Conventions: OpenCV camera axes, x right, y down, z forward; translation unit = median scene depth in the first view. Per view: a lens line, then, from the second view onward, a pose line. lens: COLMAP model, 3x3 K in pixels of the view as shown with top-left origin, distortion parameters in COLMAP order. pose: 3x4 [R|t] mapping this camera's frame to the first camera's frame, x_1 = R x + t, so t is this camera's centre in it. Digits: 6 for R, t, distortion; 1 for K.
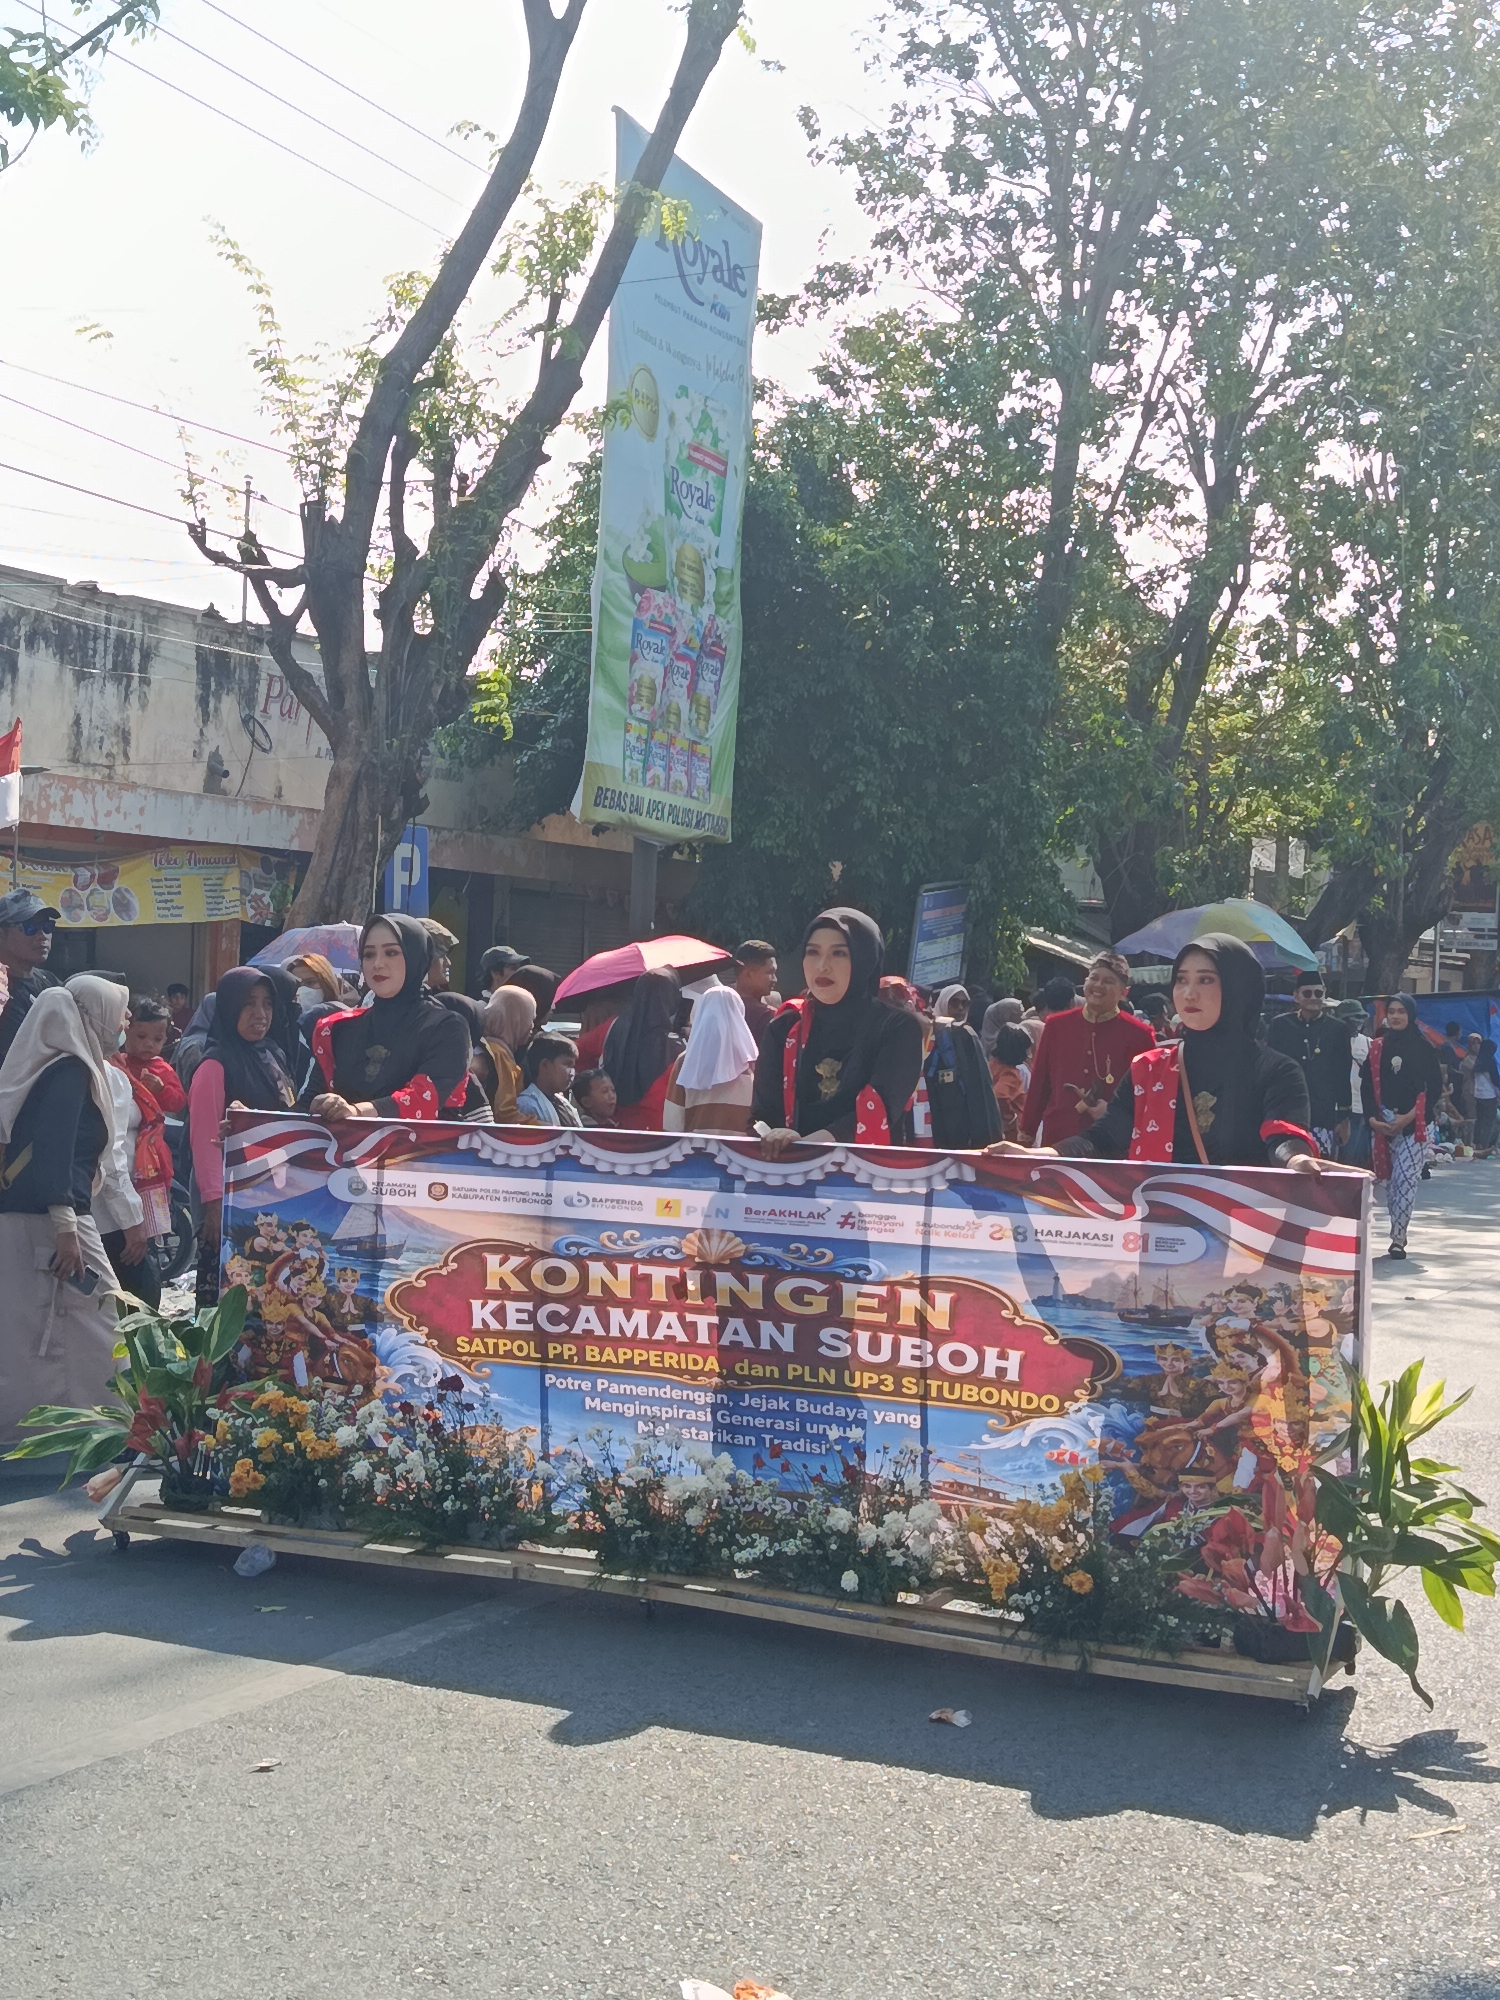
lens RADIAL K [[2673.7, 0, 750.0], [0, 2673.7, 1000.0], [0, 0, 1]] dist [0.166241, -0.602204]
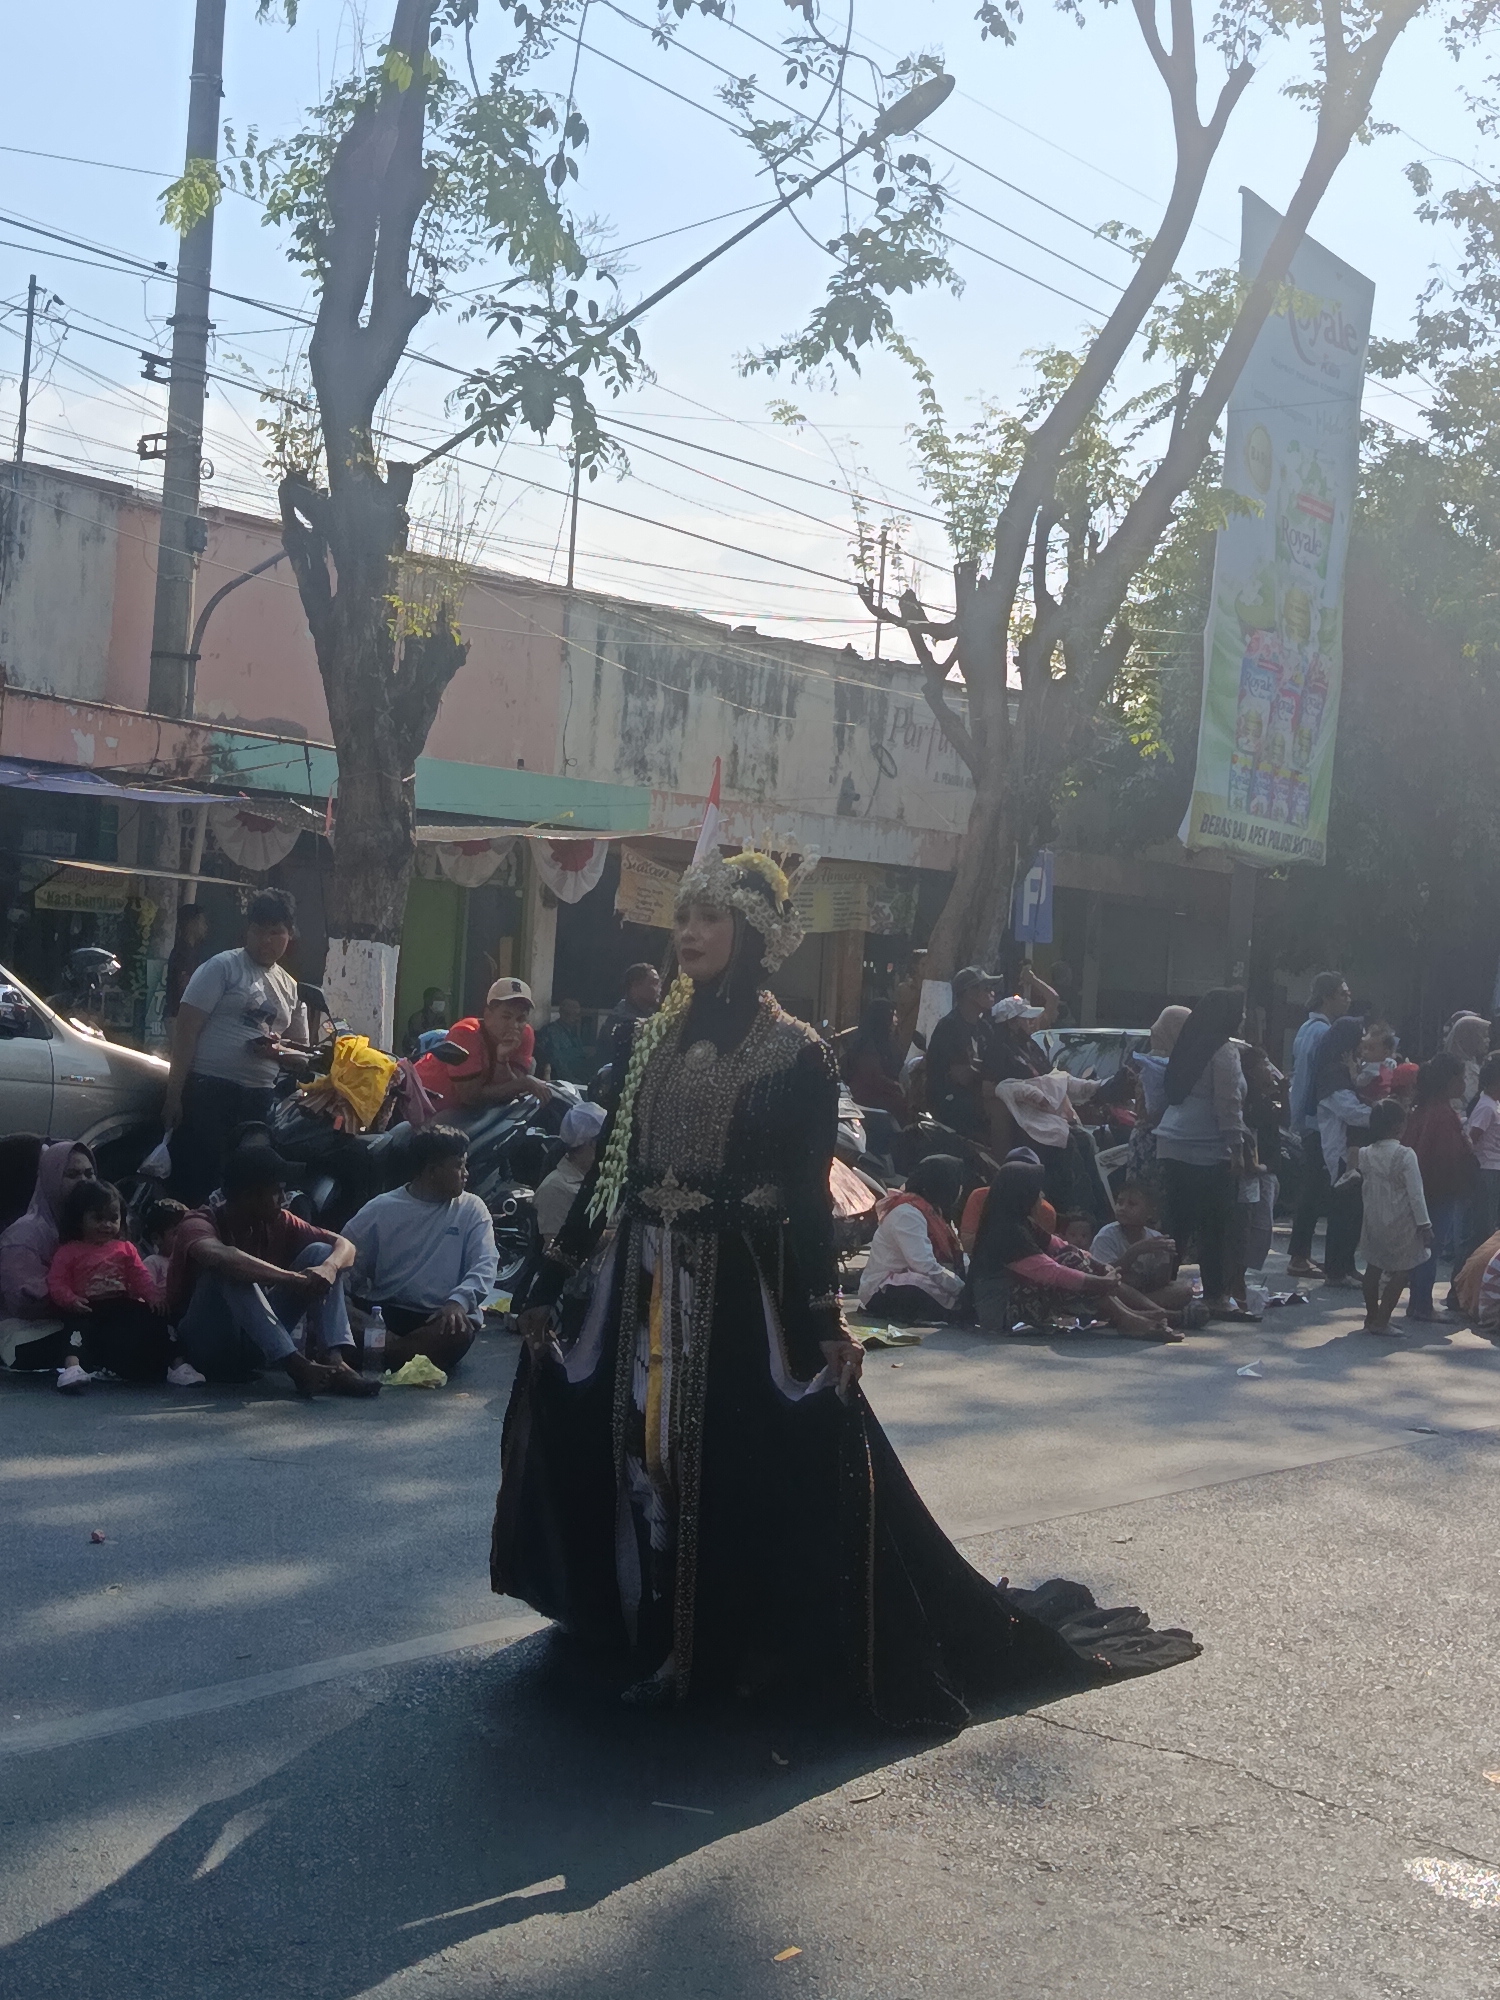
lens RADIAL K [[2777.9, 0, 749.1], [0, 2777.9, 975.3], [0, 0, 1]] dist [0.191658, -0.622308]
pose [[0.981611, 0.024014, -0.189377, -0.022073], [-0.026097, 0.999623, -0.008513, -0.000320], [0.189101, 0.013299, 0.981868, -0.135265]]
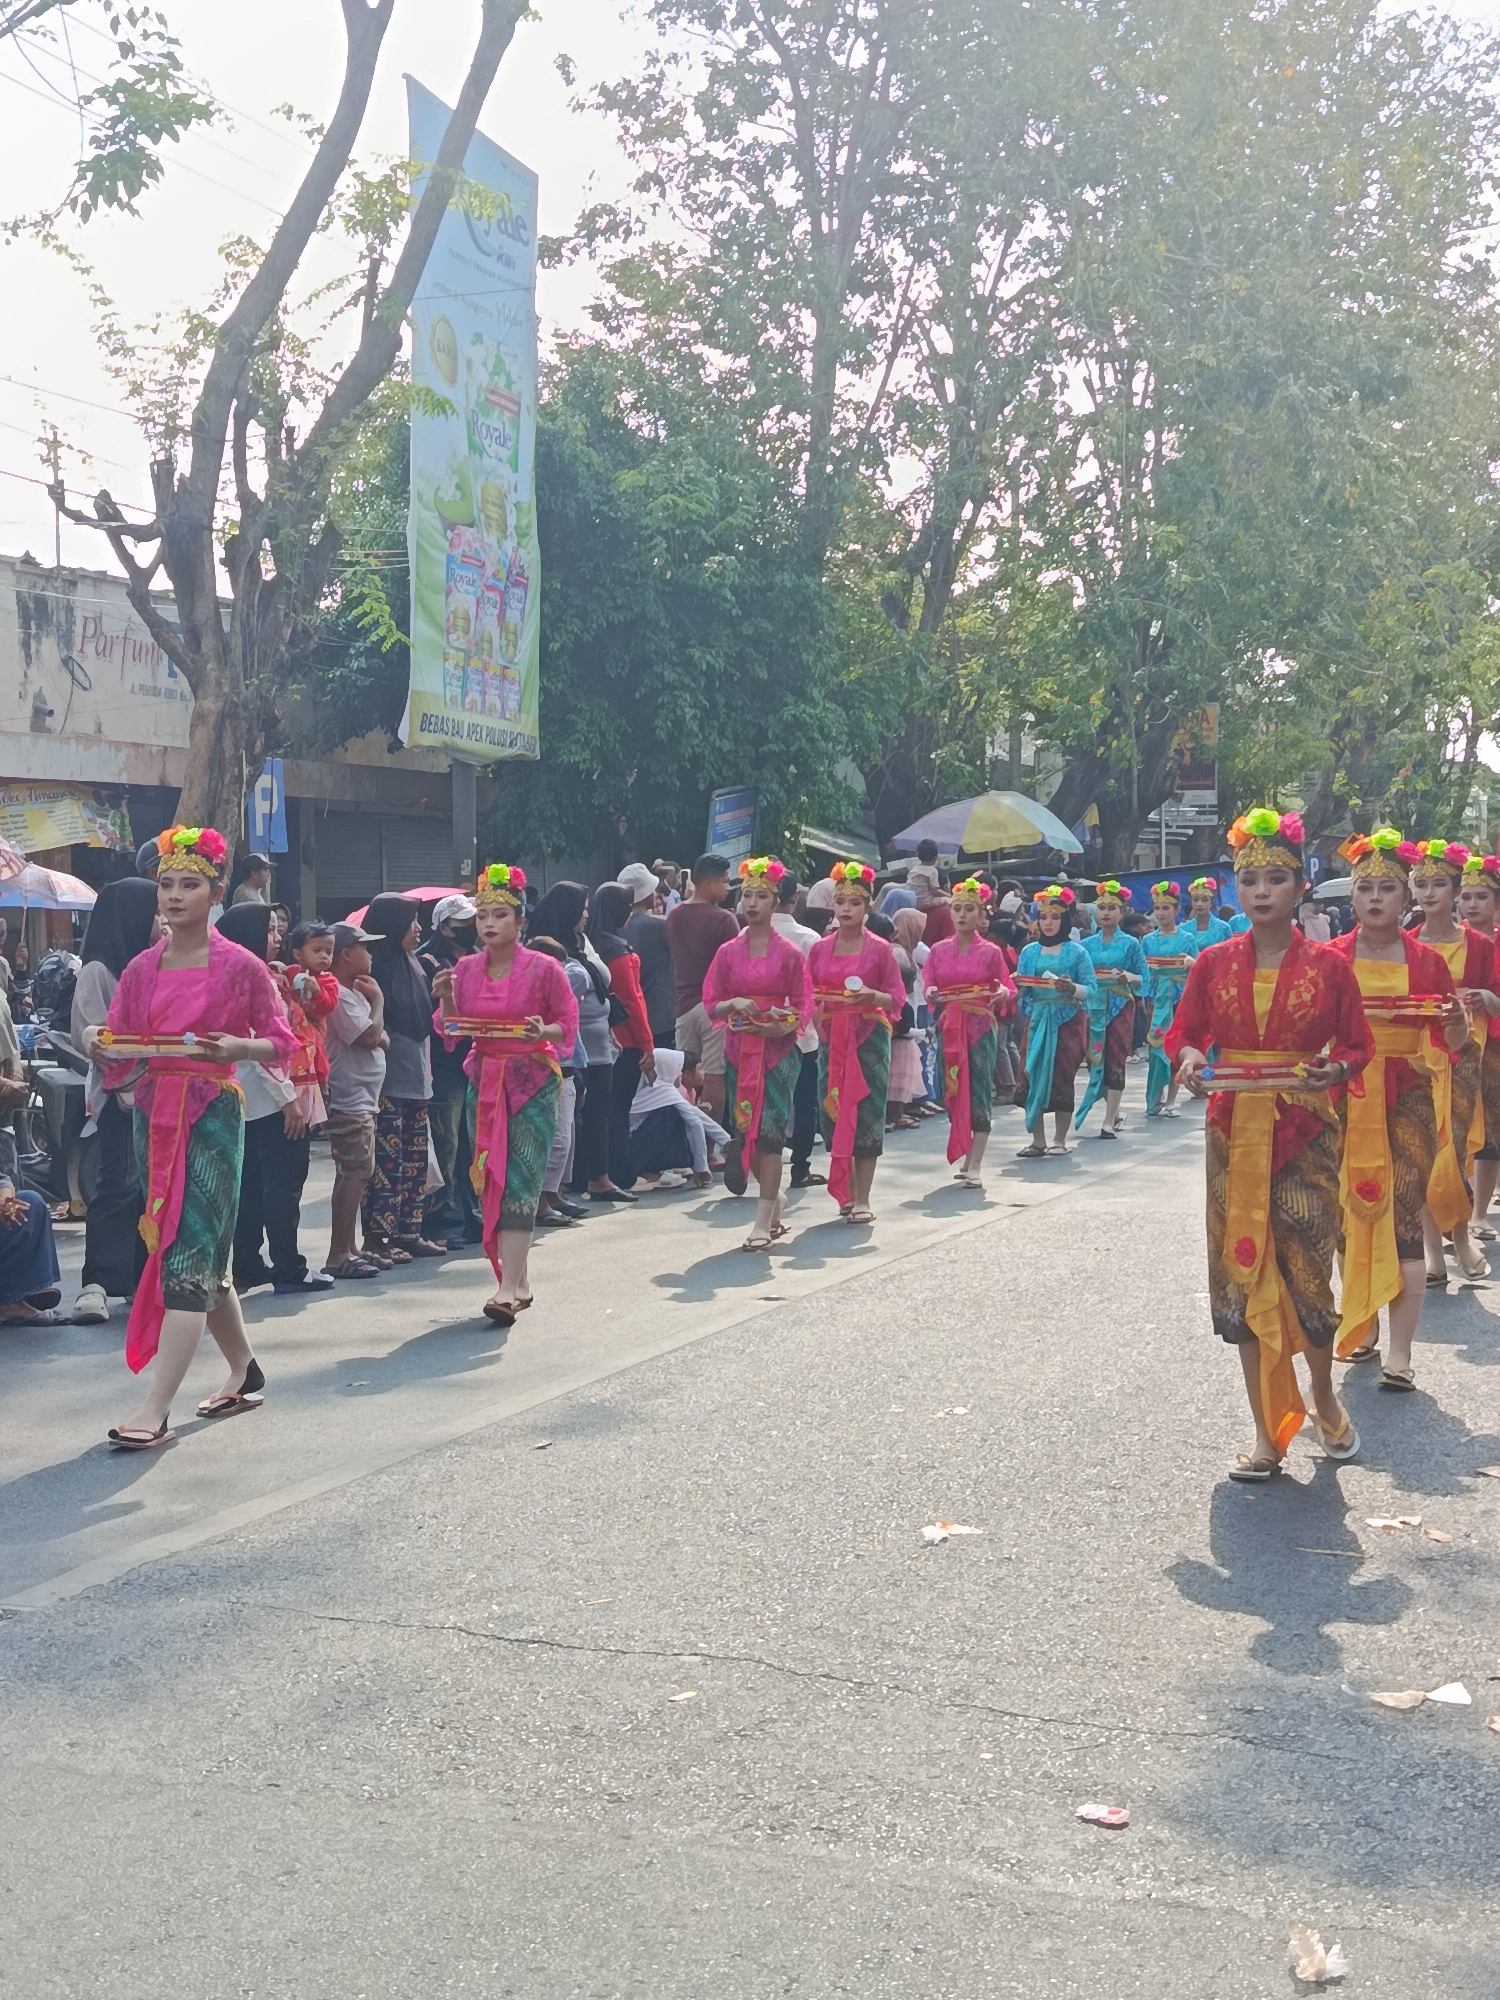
lens RADIAL K [[2762.9, 0, 750.5], [0, 2762.9, 977.4], [0, 0, 1]] dist [0.211856, -0.660114]
pose [[0.992738, -0.052234, 0.108366, -0.051259], [0.049345, 0.998356, 0.029172, 0.000214], [-0.109711, -0.023612, 0.993683, -0.119679]]
